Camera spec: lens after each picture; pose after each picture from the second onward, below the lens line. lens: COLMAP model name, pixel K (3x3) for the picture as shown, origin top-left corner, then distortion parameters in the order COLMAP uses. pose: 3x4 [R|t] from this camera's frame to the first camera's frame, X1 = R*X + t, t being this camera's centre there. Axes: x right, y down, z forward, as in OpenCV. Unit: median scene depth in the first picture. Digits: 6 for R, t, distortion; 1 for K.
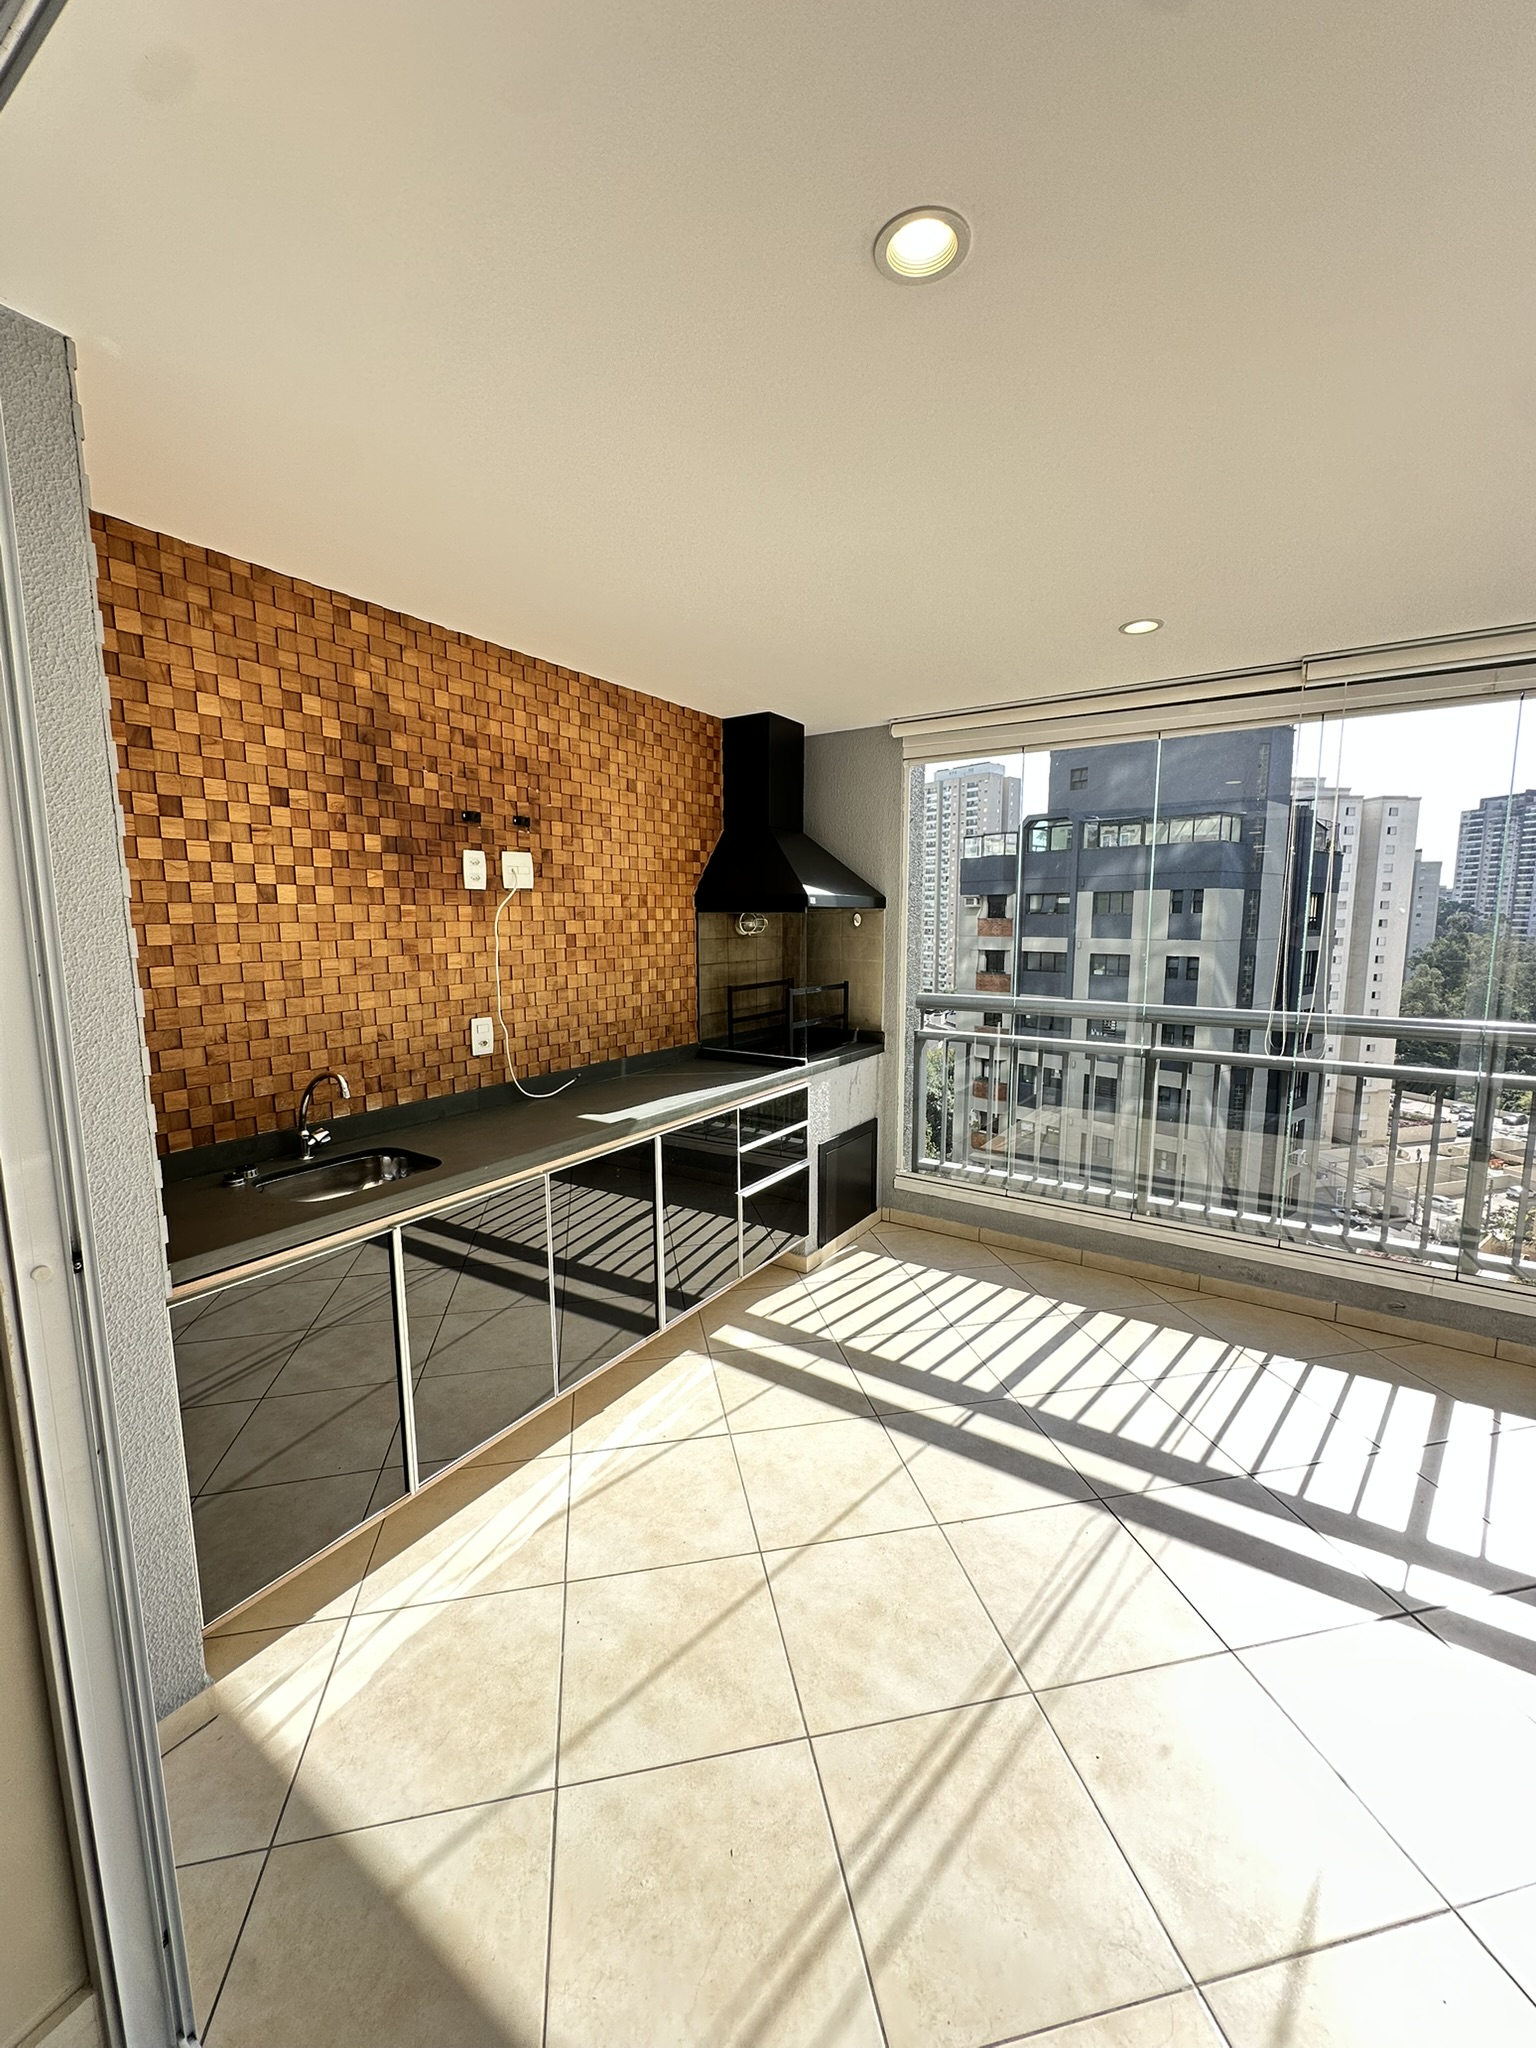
lens RADIAL K [[811.7, 0, 772.7], [0, 811.7, 1024.6], [0, 0, 1]] dist [-0.005187, 0.000983]
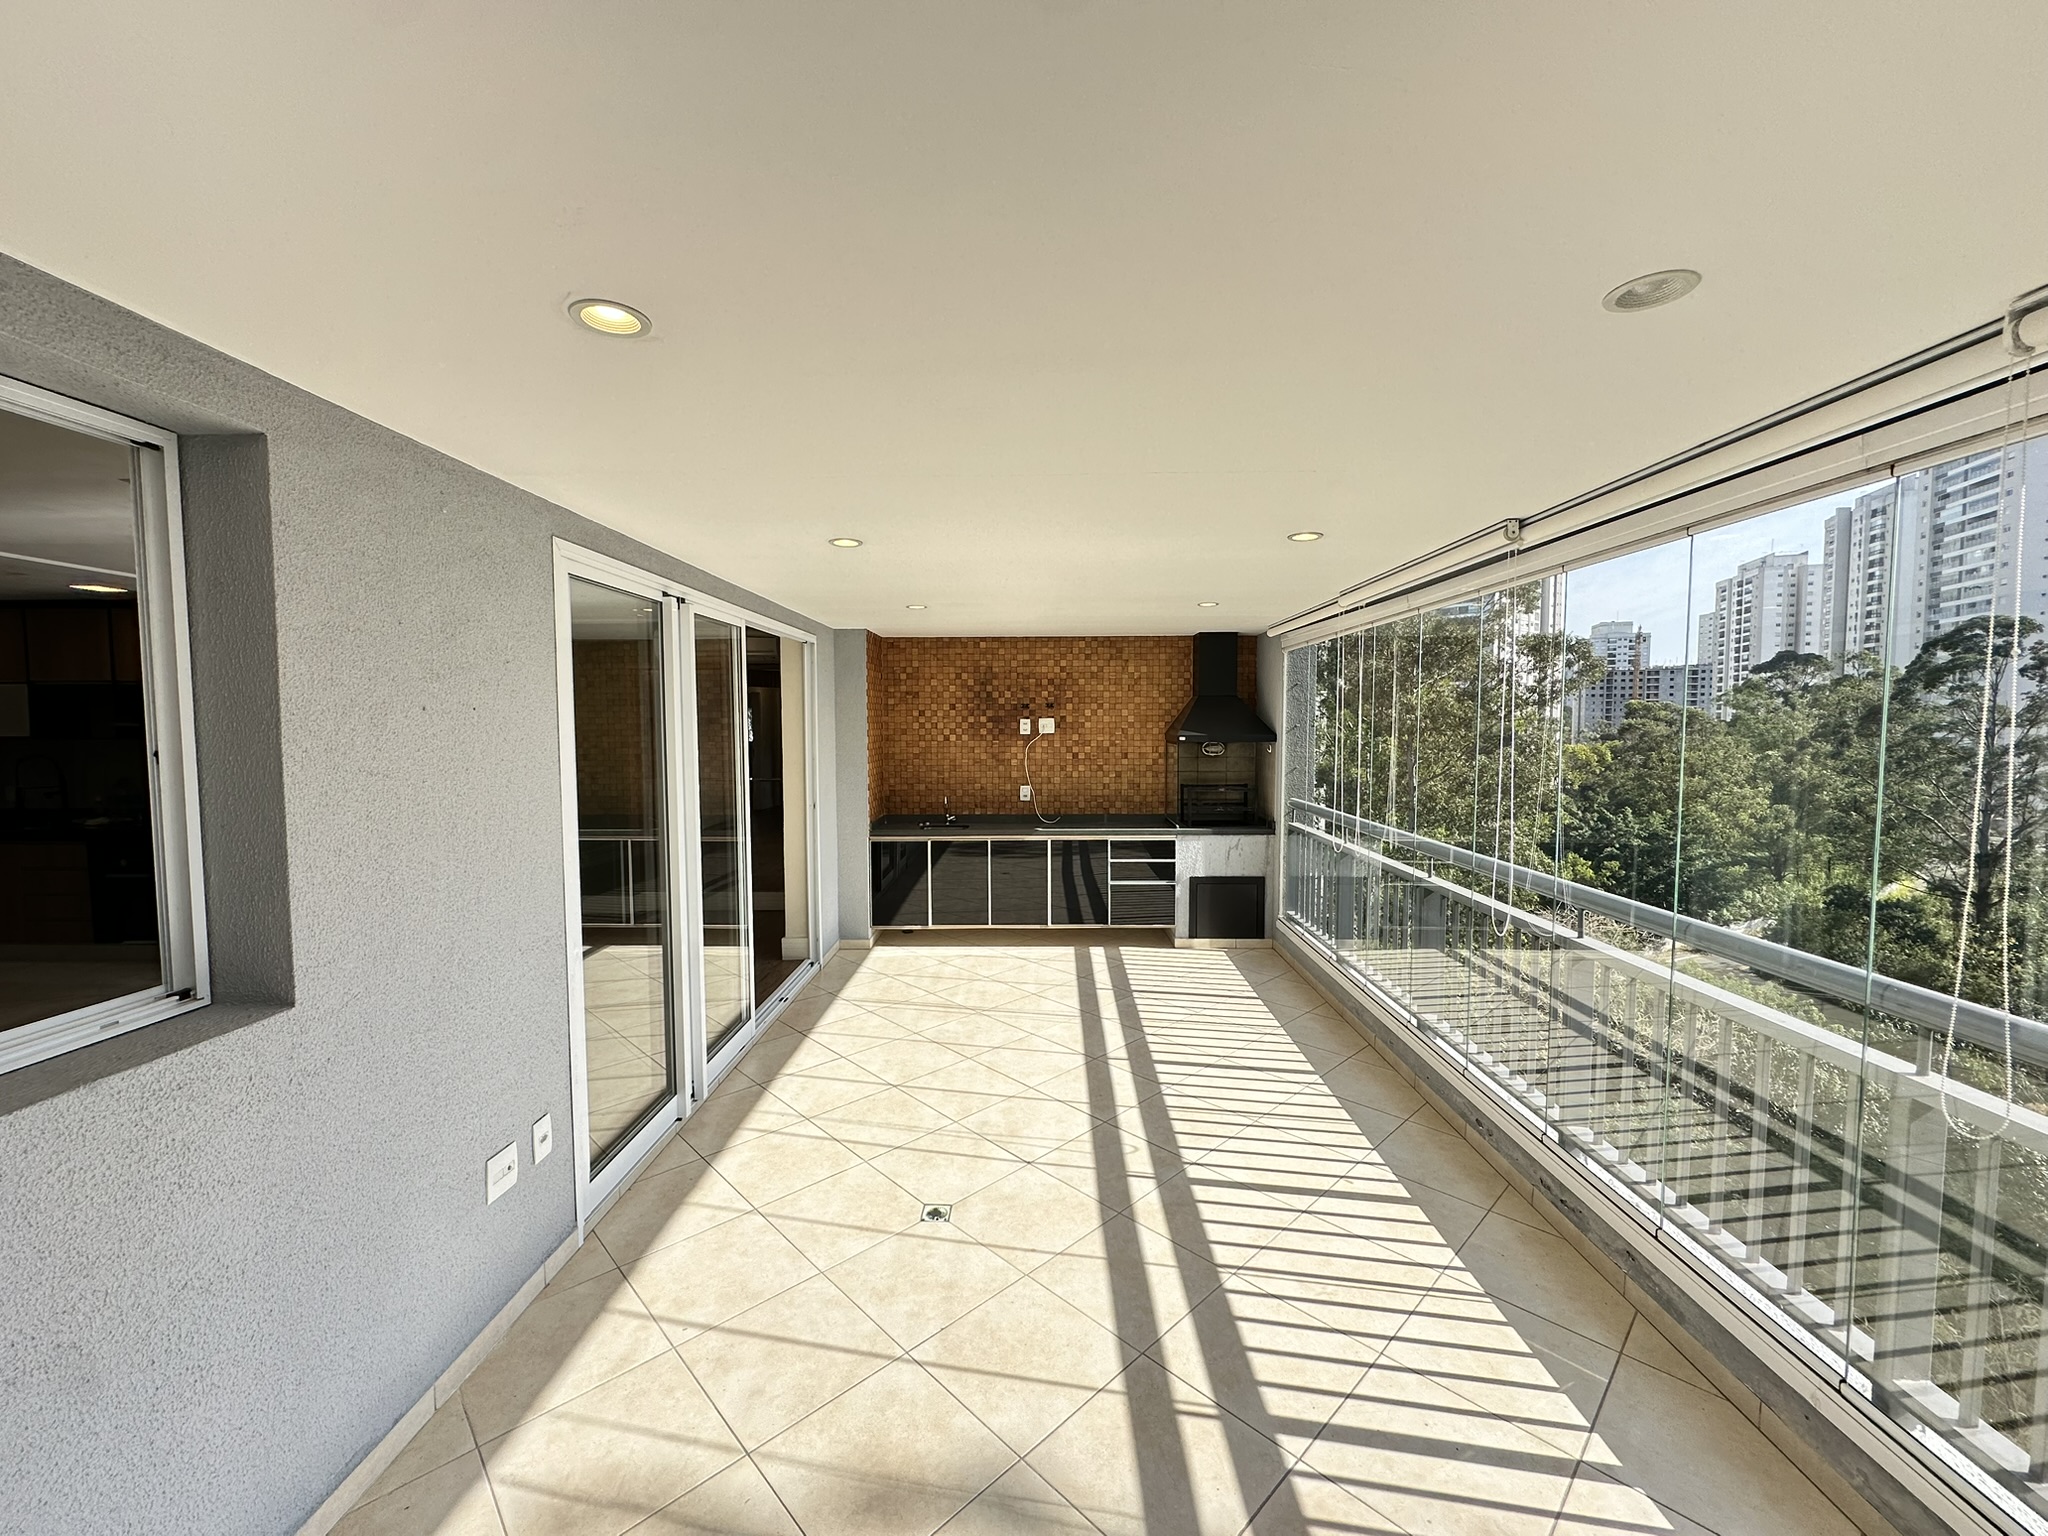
lens RADIAL K [[811.7, 0, 1036.4], [0, 811.7, 765.7], [0, 0, 1]] dist [-0.005187, 0.000983]
pose [[0.549417, 0.051628, -0.833952, 1.757851], [-0.108708, 0.994023, -0.010080, -0.048640], [0.828446, 0.096196, 0.551745, -0.347517]]
